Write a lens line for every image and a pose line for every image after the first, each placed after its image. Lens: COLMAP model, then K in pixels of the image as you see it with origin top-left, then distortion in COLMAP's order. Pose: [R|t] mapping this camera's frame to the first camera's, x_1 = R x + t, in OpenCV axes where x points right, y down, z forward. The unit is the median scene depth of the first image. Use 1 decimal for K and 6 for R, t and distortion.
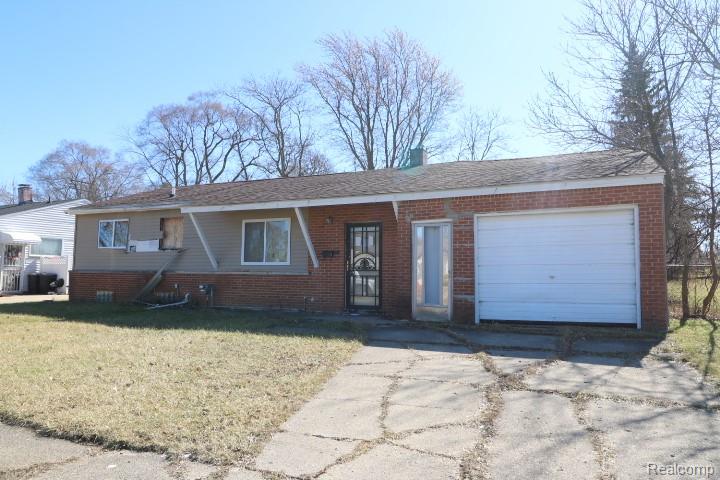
lens RADIAL K [[503.7, 0, 360.0], [0, 503.7, 240.0], [0, 0, 1]] dist [0.004632, 0.000278]
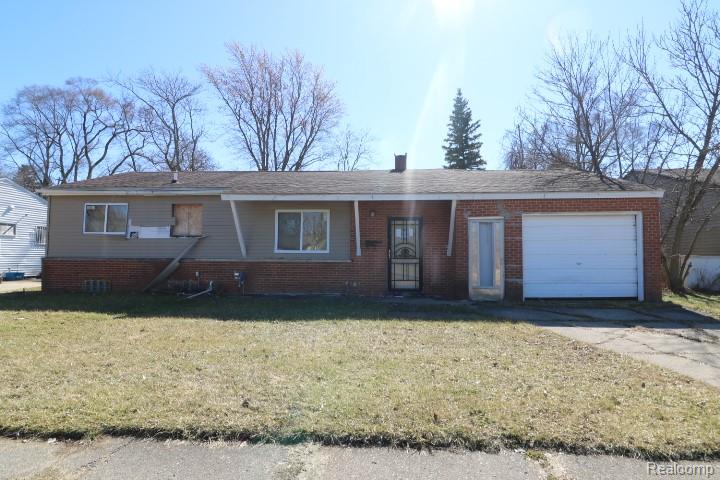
lens RADIAL K [[409.0, 0, 360.0], [0, 409.0, 240.0], [0, 0, 1]] dist [0.023043, -0.036583]
pose [[0.933226, 0.014152, 0.359012, -0.352389], [-0.022888, 0.999536, 0.020094, 0.001854], [-0.358561, -0.026969, 0.933117, 0.136190]]
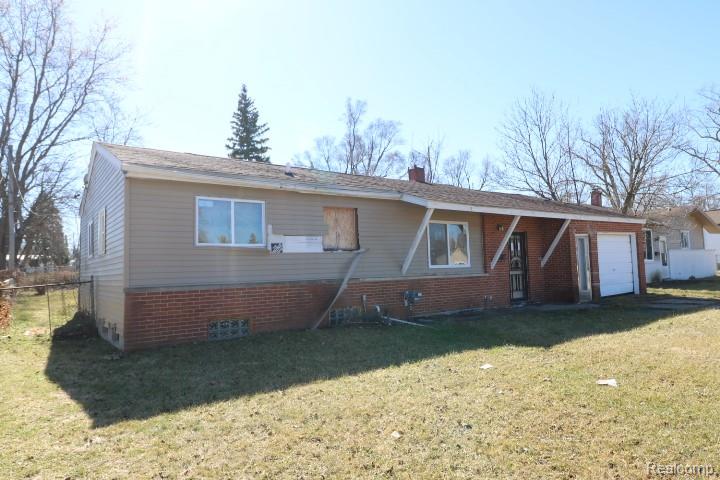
lens RADIAL K [[458.9, 0, 360.0], [0, 458.9, 240.0], [0, 0, 1]] dist [-0.004443, -0.000877]
pose [[0.480189, 0.034000, 0.876506, -0.973828], [-0.026411, 0.999356, -0.024297, 0.020057], [-0.876768, -0.011483, 0.480777, 0.662639]]
